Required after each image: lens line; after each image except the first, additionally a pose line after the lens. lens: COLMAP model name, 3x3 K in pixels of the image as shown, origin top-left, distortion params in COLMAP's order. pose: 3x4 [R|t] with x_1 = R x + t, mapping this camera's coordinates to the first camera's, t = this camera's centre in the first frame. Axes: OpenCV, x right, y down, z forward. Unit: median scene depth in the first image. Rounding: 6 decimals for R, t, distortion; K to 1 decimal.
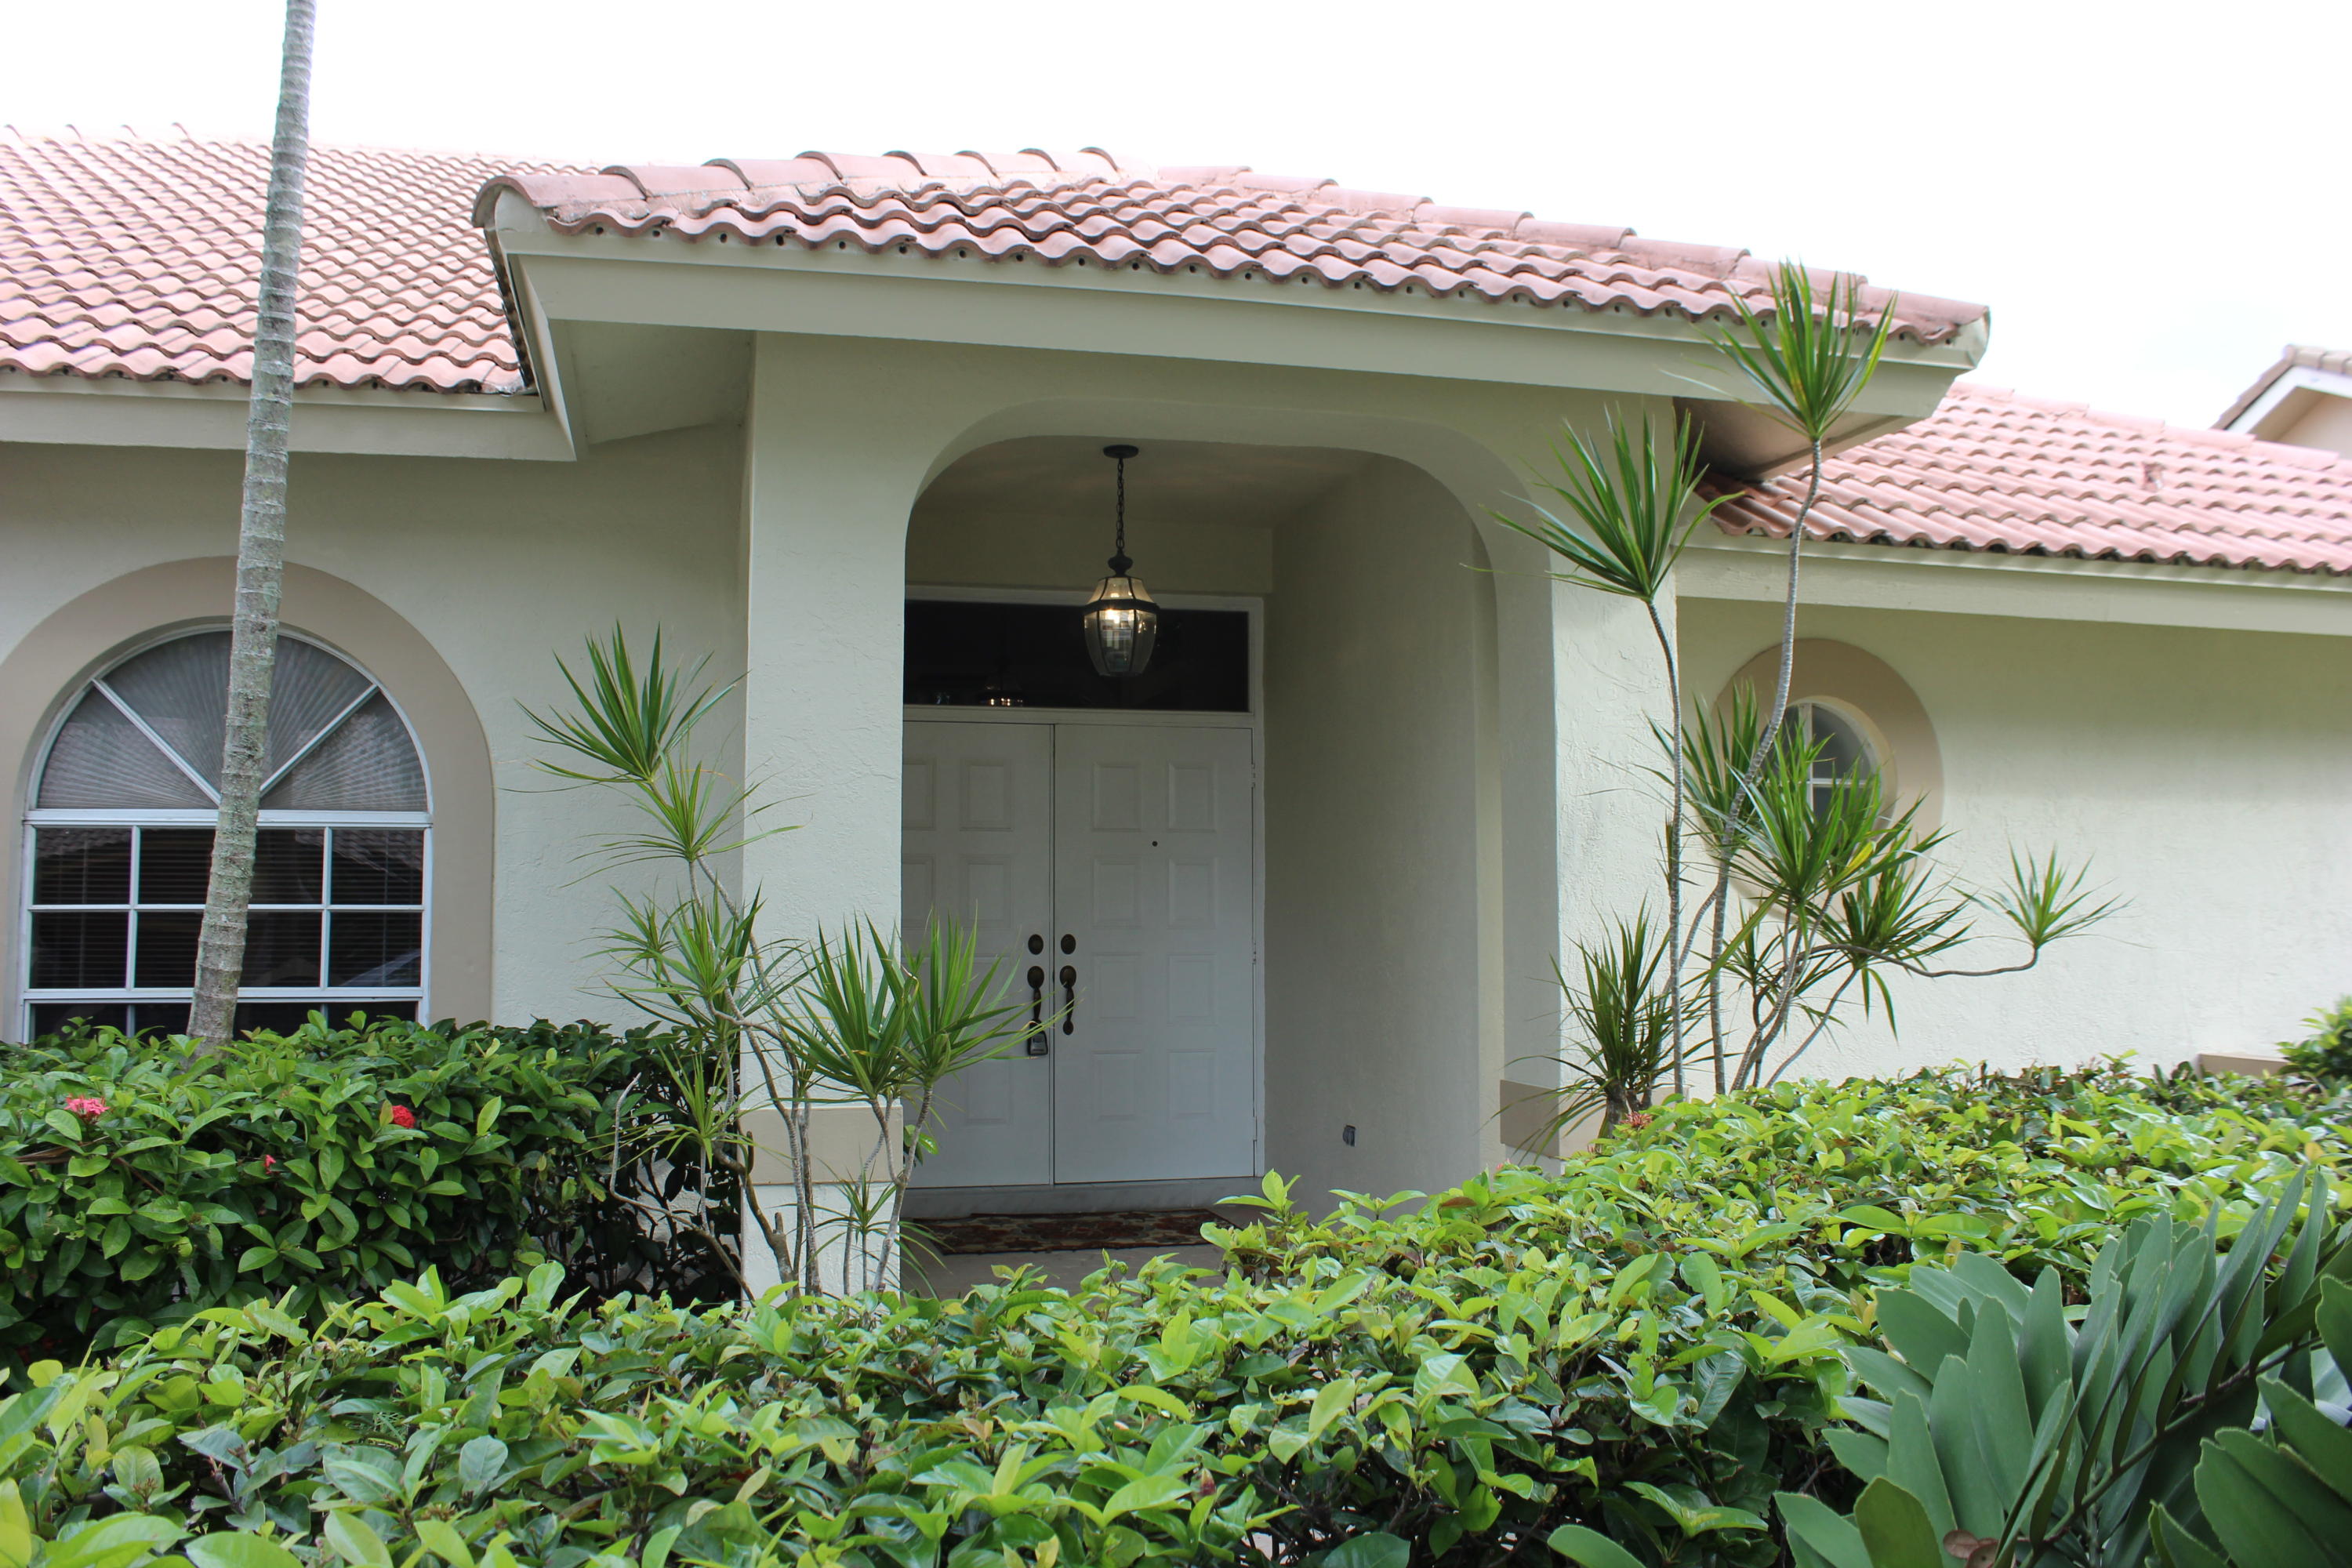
lens RADIAL K [[1952.1, 0, 1174.5], [0, 1952.1, 755.8], [0, 0, 1]] dist [-0.174233, 0.148741]
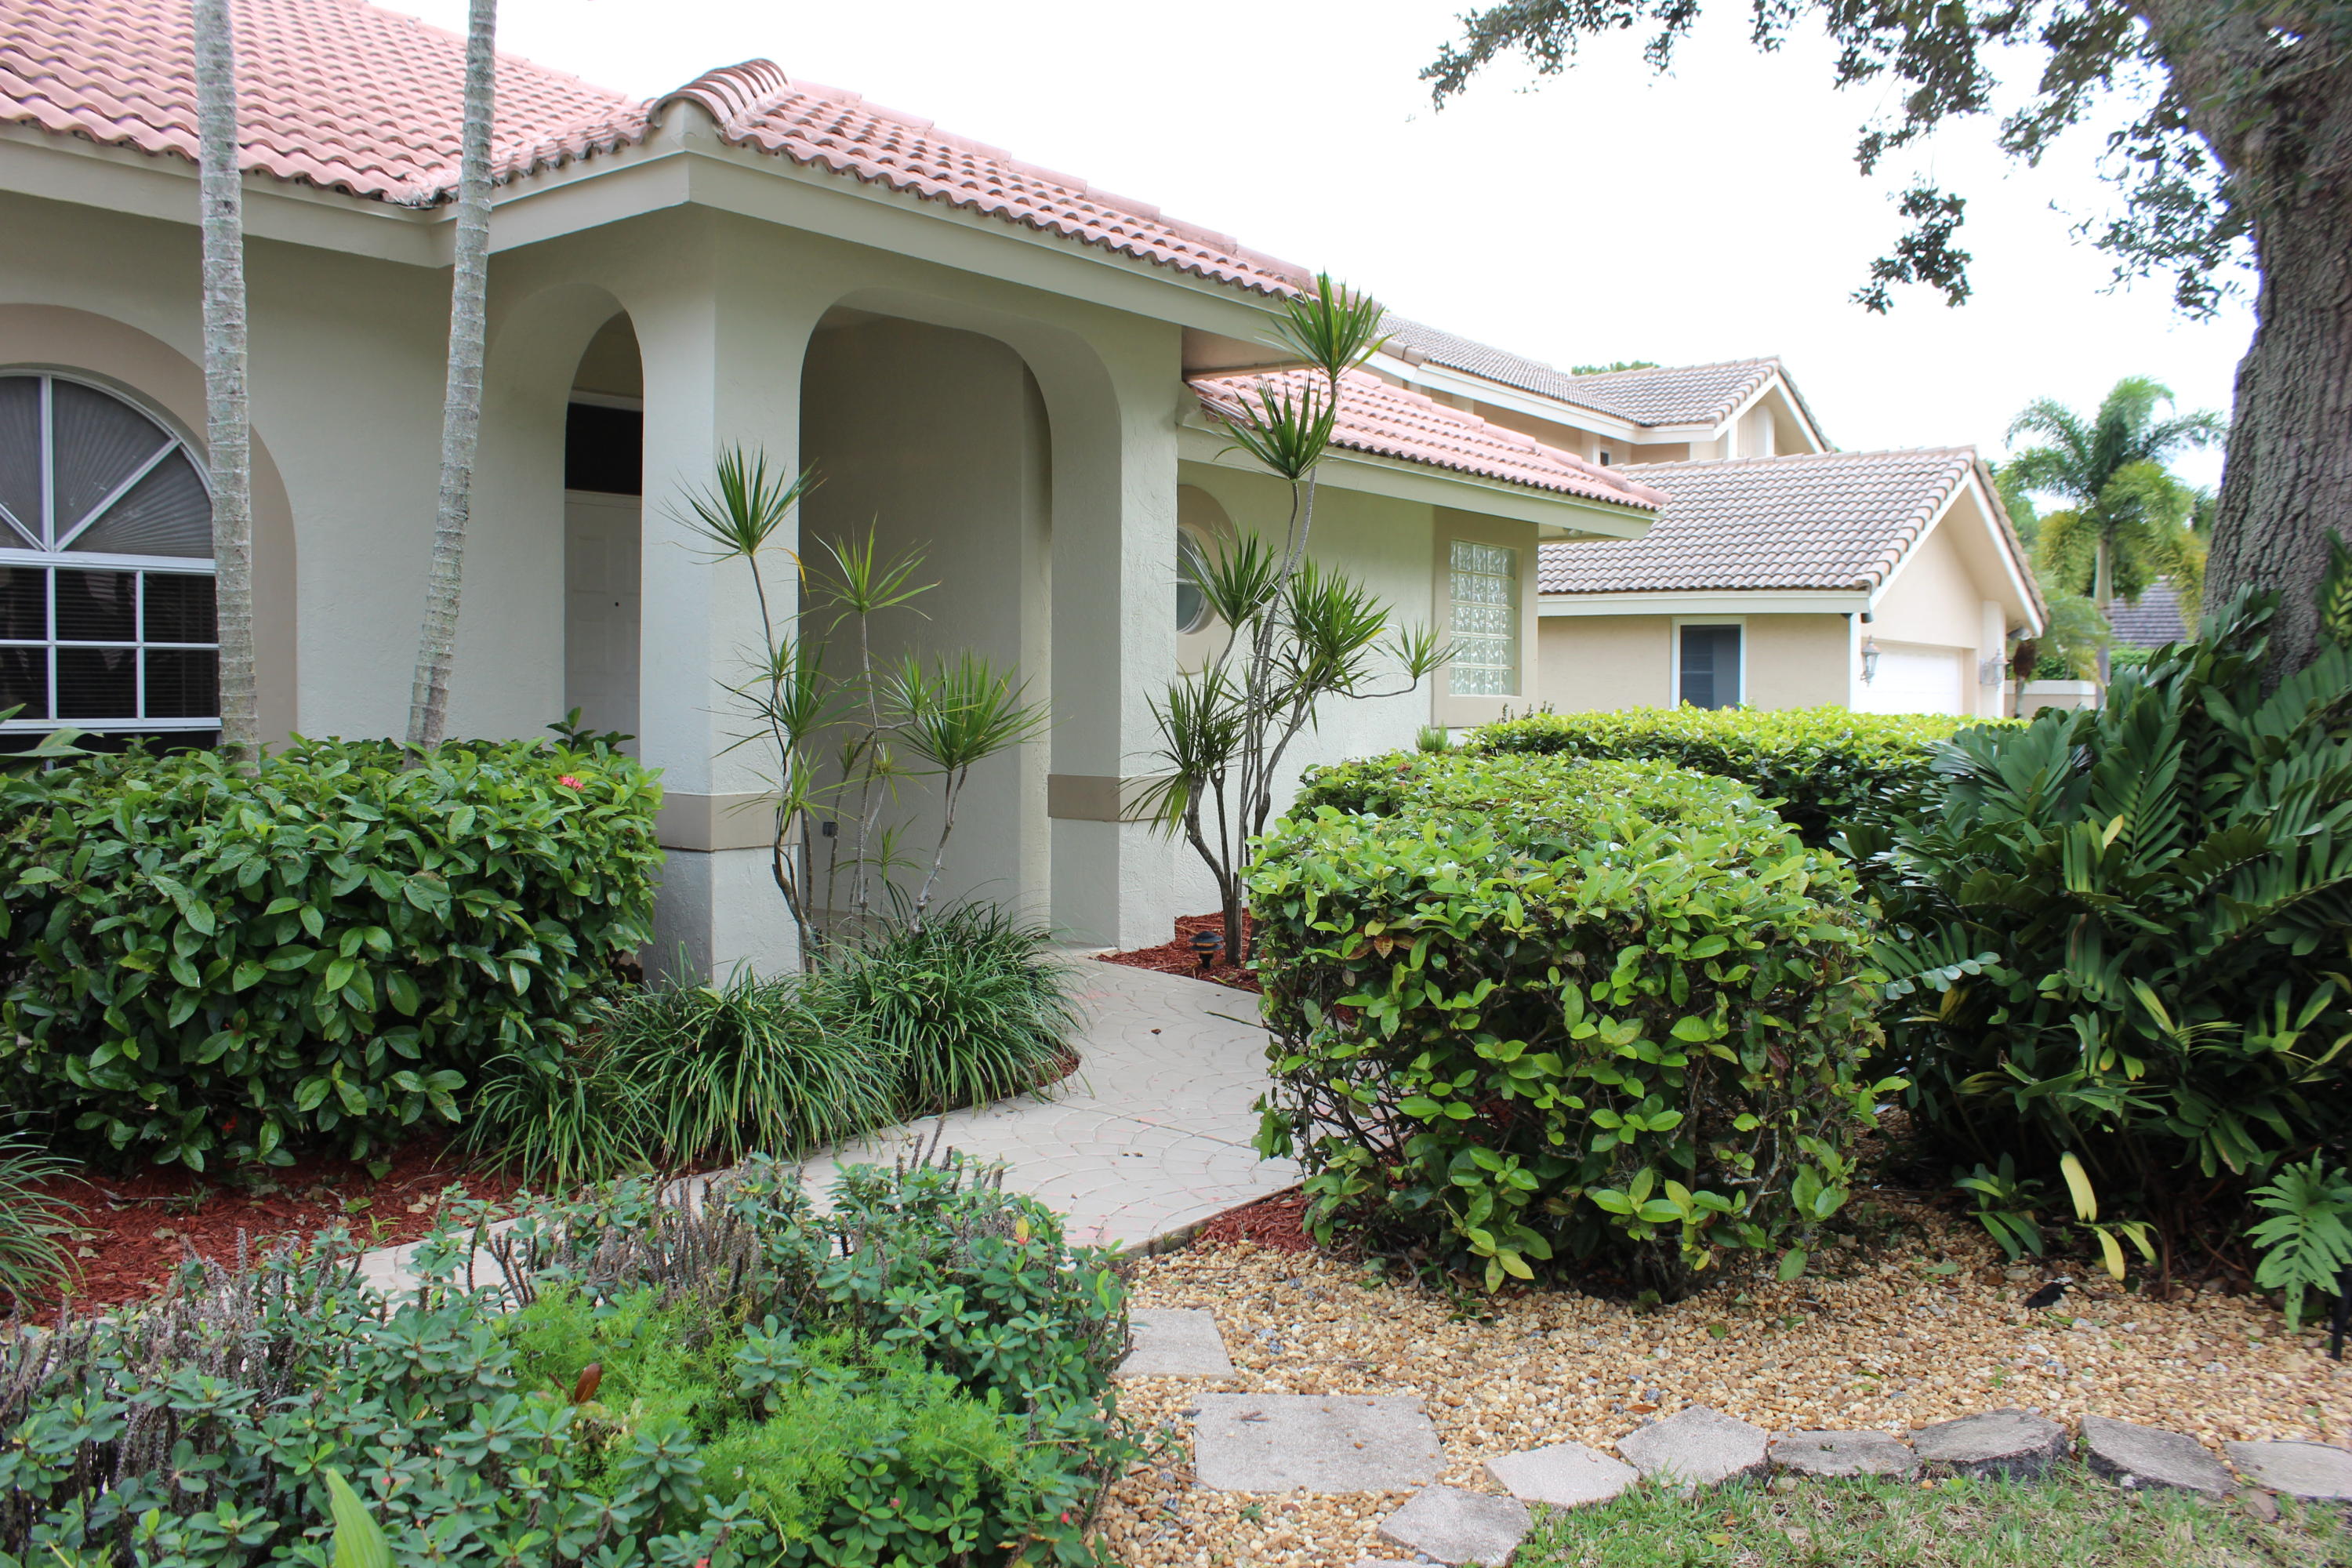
lens RADIAL K [[1952.1, 0, 1174.5], [0, 1952.1, 755.8], [0, 0, 1]] dist [-0.174233, 0.148741]
pose [[0.764048, -0.017886, 0.644911, -0.622847], [-0.068140, 0.991787, 0.108233, -0.011665], [-0.641551, -0.126640, 0.756554, -0.178030]]
